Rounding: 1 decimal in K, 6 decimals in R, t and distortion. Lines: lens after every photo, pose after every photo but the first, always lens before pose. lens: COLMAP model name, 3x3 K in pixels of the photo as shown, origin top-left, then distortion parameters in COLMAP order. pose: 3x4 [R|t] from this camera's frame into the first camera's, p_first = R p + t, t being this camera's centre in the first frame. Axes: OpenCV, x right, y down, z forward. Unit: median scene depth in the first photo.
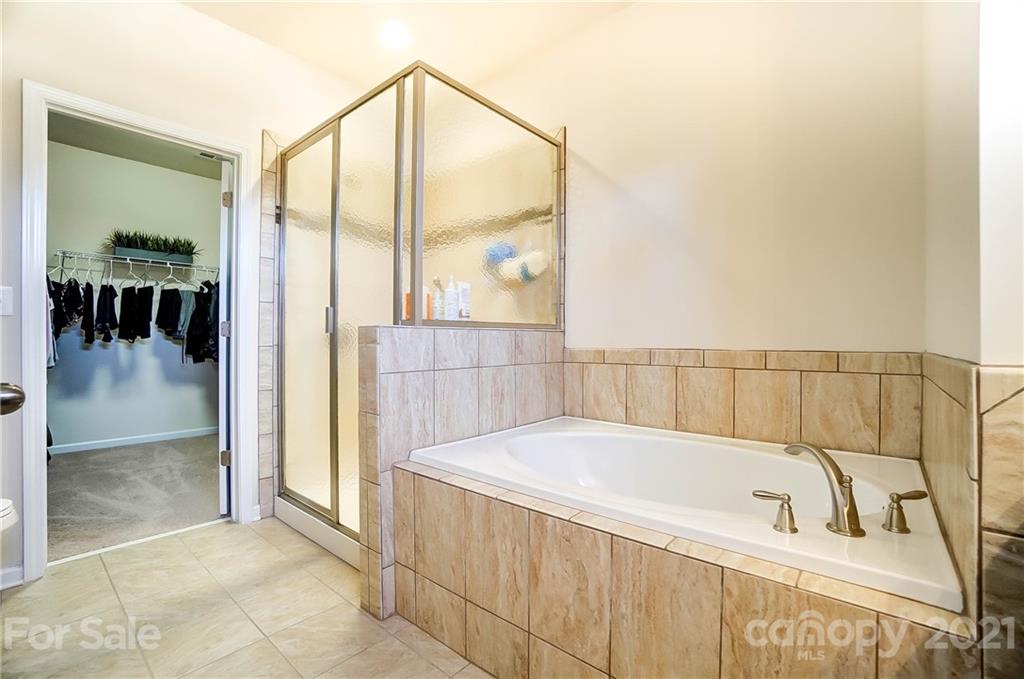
lens RADIAL K [[450.0, 0, 504.5], [0, 450.0, 340.9], [0, 0, 1]] dist [-0.068850, 0.026738]
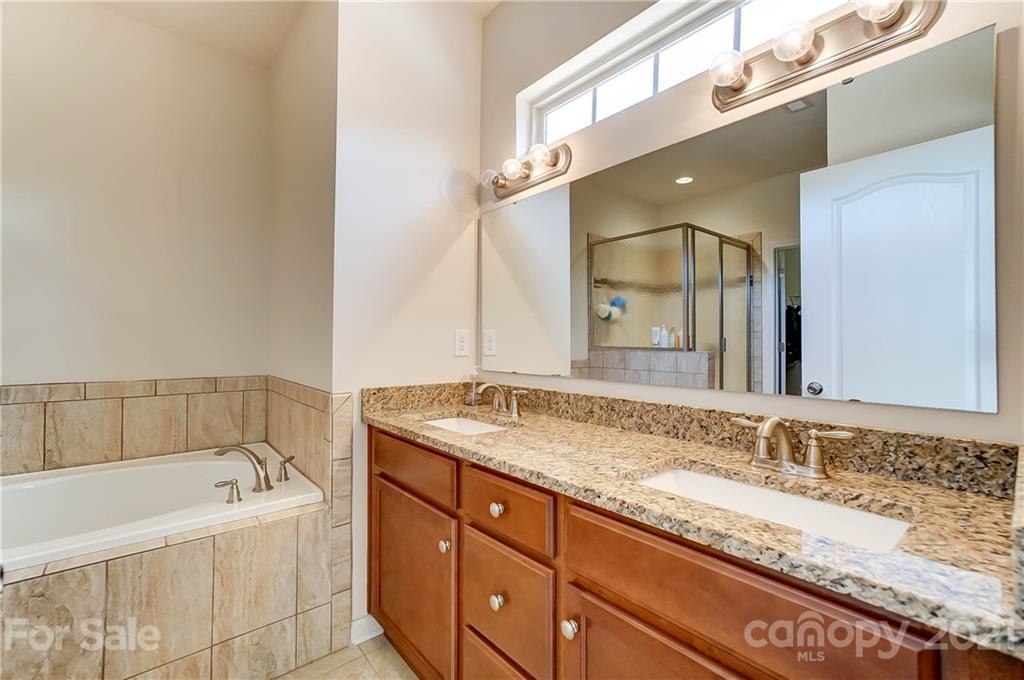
lens RADIAL K [[448.4, 0, 510.1], [0, 448.4, 336.4], [0, 0, 1]] dist [-0.003708, 0.009947]
pose [[0.164655, 0.006173, 0.986332, -0.514885], [-0.007296, 0.999961, -0.005041, -0.110037], [-0.986324, -0.006366, 0.164694, -0.172792]]
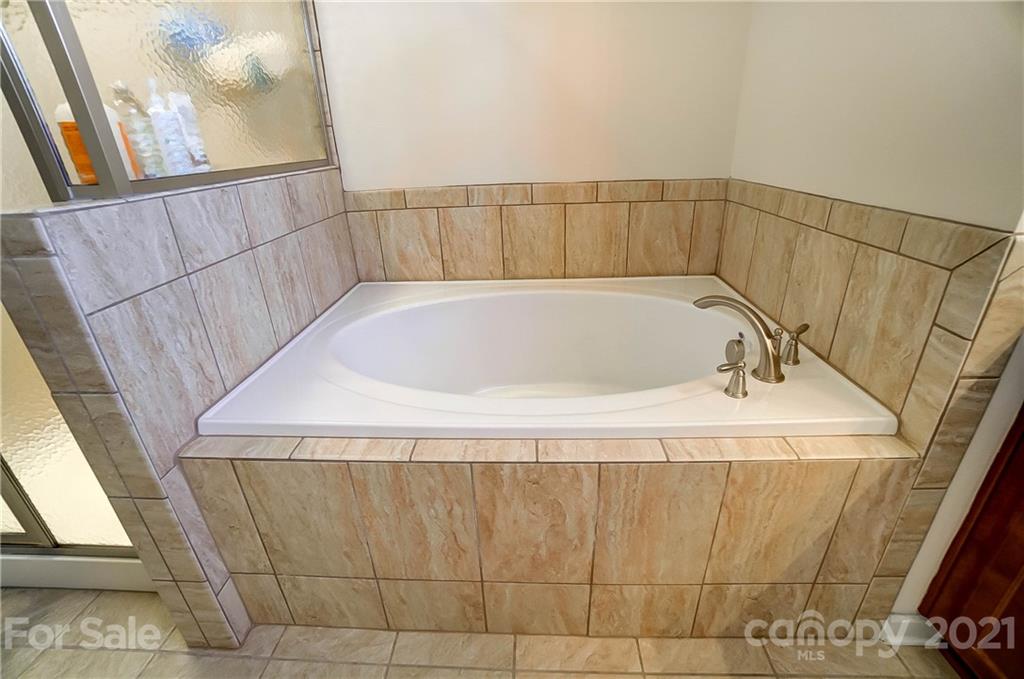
lens RADIAL K [[450.0, 0, 504.5], [0, 450.0, 340.9], [0, 0, 1]] dist [-0.068850, 0.026738]
pose [[0.789111, -0.281349, 0.546027, -0.184657], [0.041535, 0.911339, 0.409556, -0.072058], [-0.612844, -0.300506, 0.730834, 0.382454]]
